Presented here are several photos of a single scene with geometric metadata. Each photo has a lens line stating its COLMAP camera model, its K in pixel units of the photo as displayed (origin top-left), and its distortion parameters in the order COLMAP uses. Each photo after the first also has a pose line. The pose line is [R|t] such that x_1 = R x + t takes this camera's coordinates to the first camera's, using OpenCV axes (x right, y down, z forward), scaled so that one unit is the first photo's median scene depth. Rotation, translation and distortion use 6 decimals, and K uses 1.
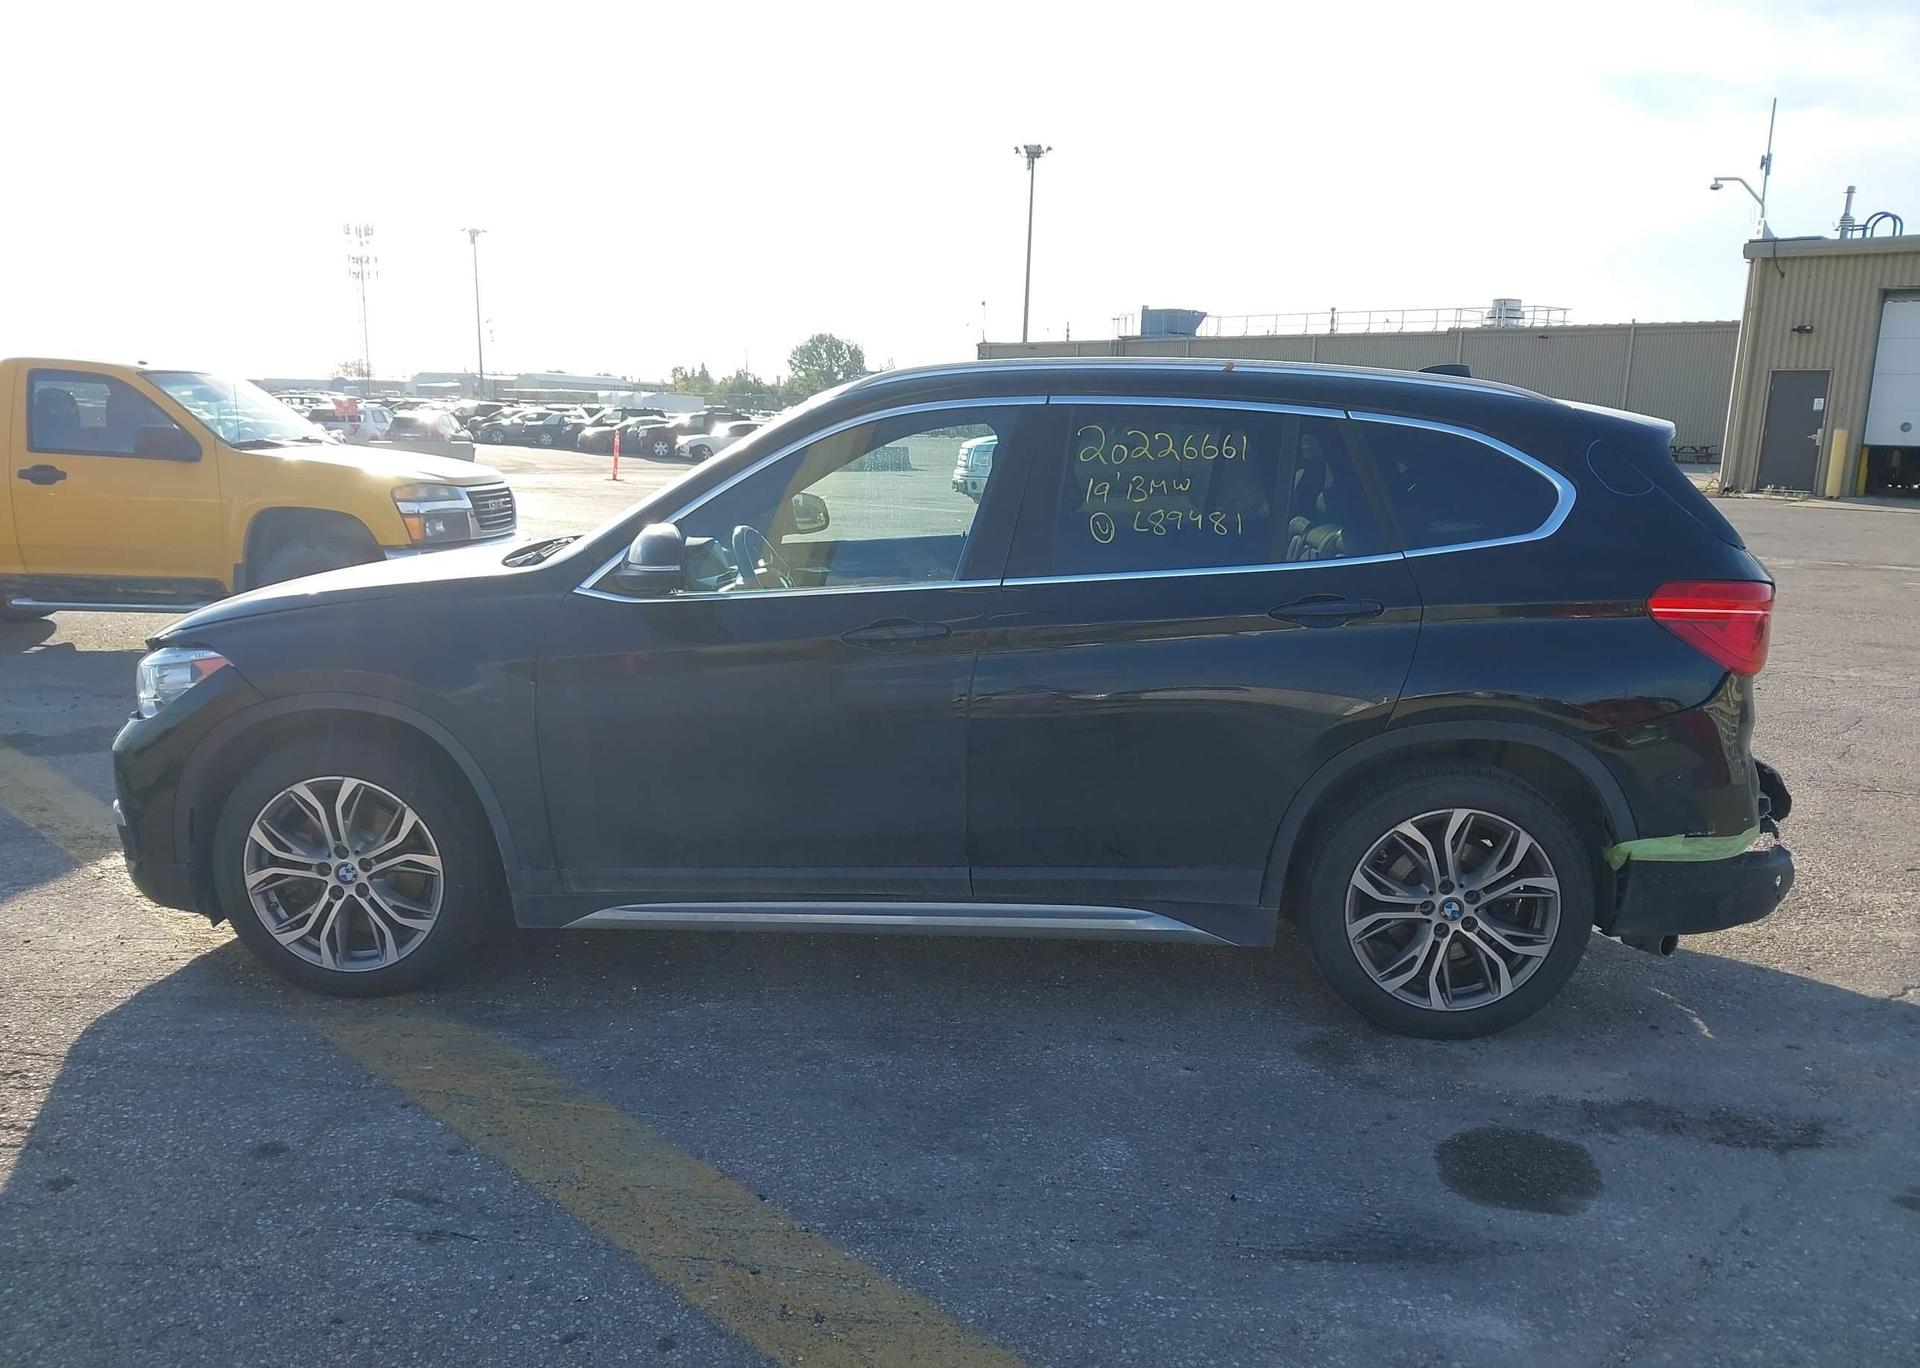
lens RADIAL K [[1546.2, 0, 987.7], [0, 1546.2, 756.0], [0, 0, 1]] dist [0.014141, -0.011825]
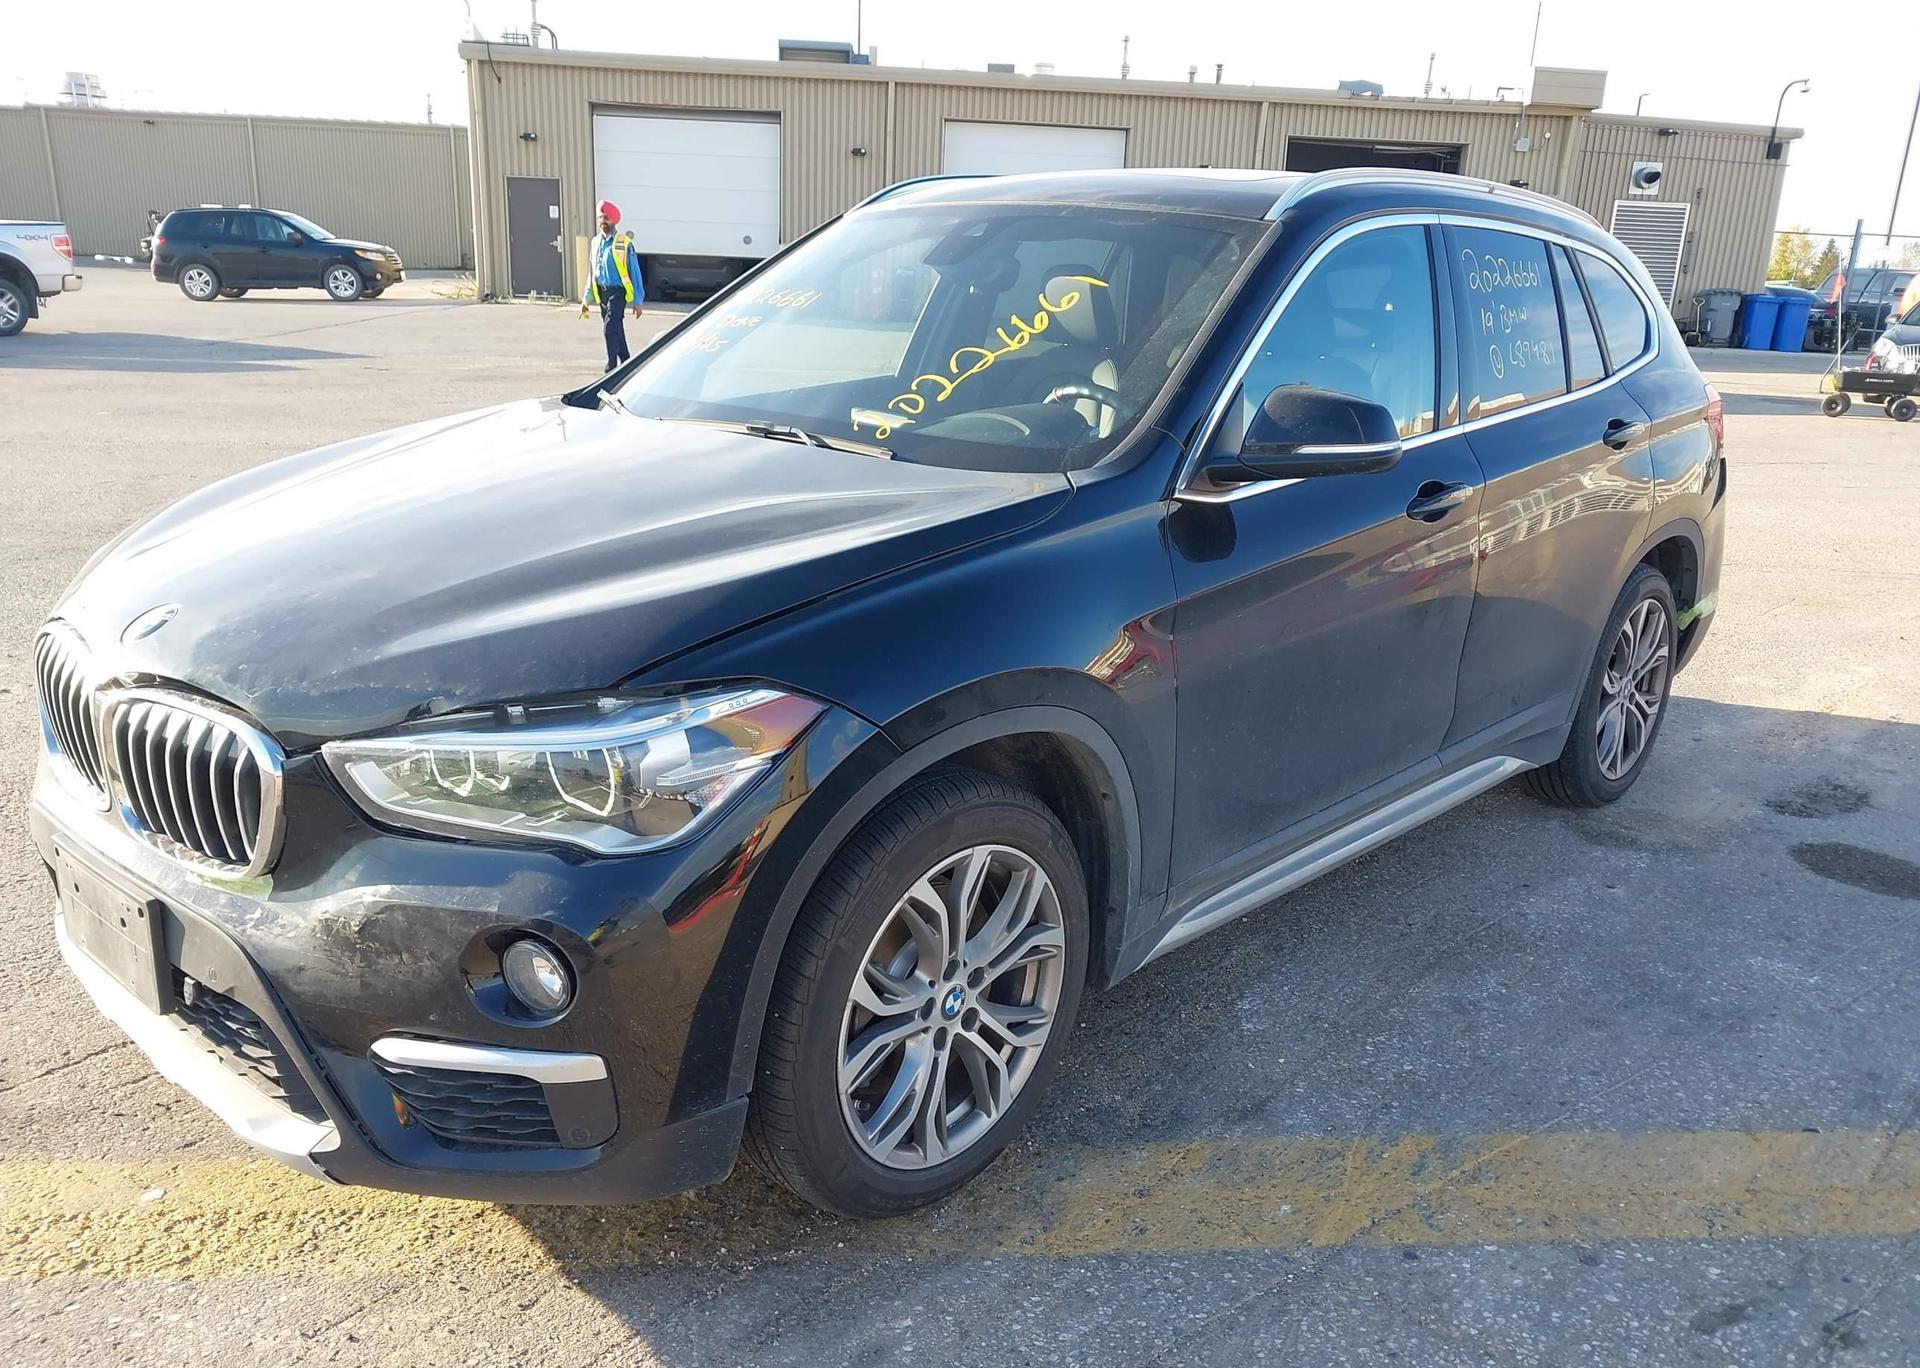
lens RADIAL K [[1546.2, 0, 965.9], [0, 1546.2, 739.9], [0, 0, 1]] dist [0.014141, -0.011825]
pose [[0.643877, -0.225319, 0.731201, -0.133713], [0.143772, 0.974262, 0.173616, -0.020720], [-0.751500, -0.006661, 0.659699, 0.096387]]
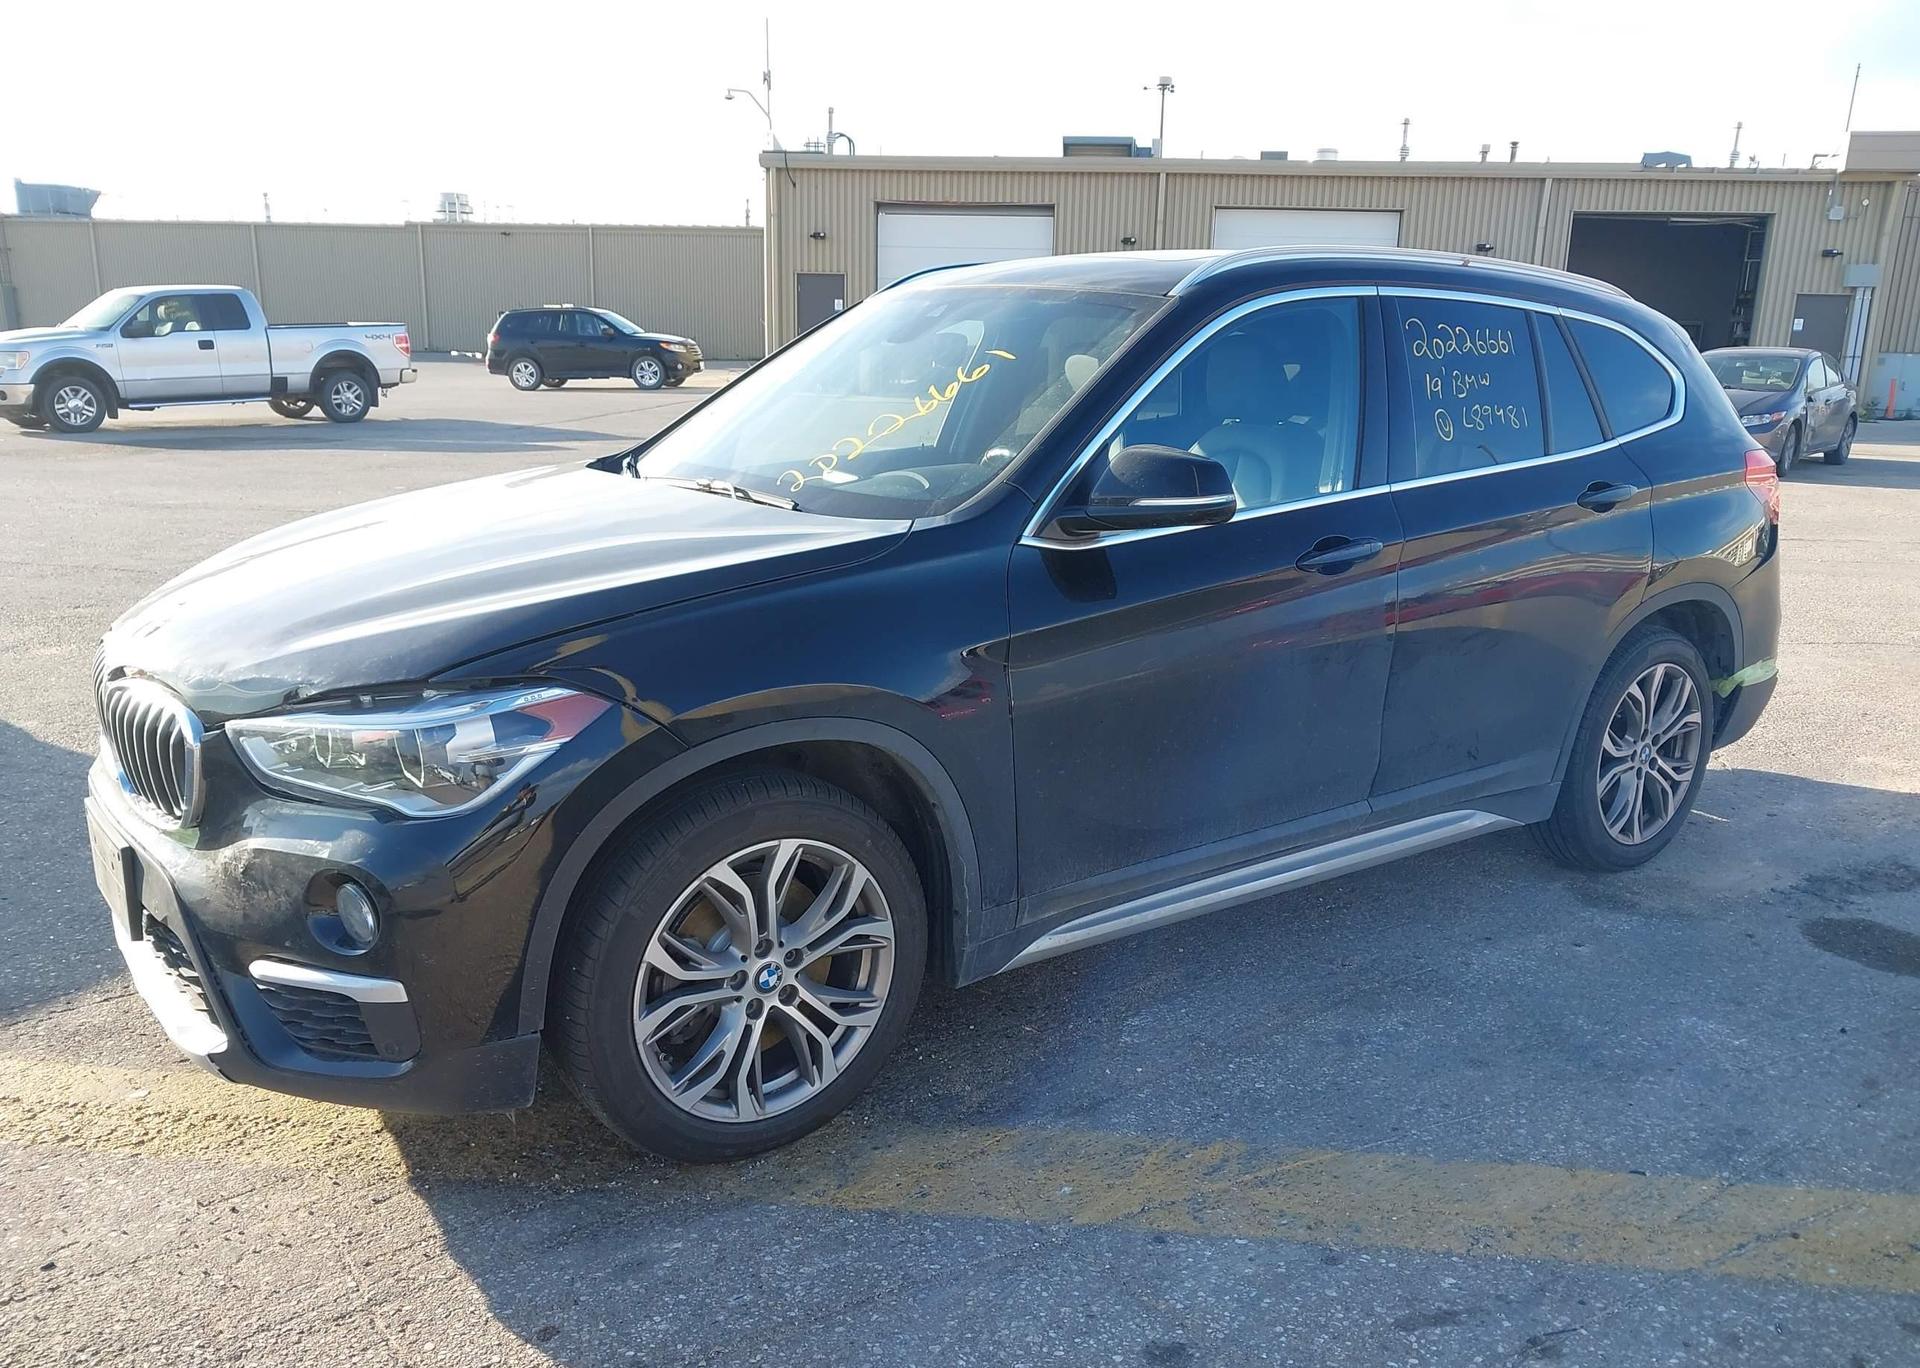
lens RADIAL K [[1546.2, 0, 963.4], [0, 1546.2, 728.6], [0, 0, 1]] dist [0.014141, -0.011825]
pose [[0.779904, -0.160050, 0.605090, -0.120127], [0.132595, 0.987059, 0.090181, -0.013581], [-0.611693, 0.009899, 0.791033, 0.064546]]
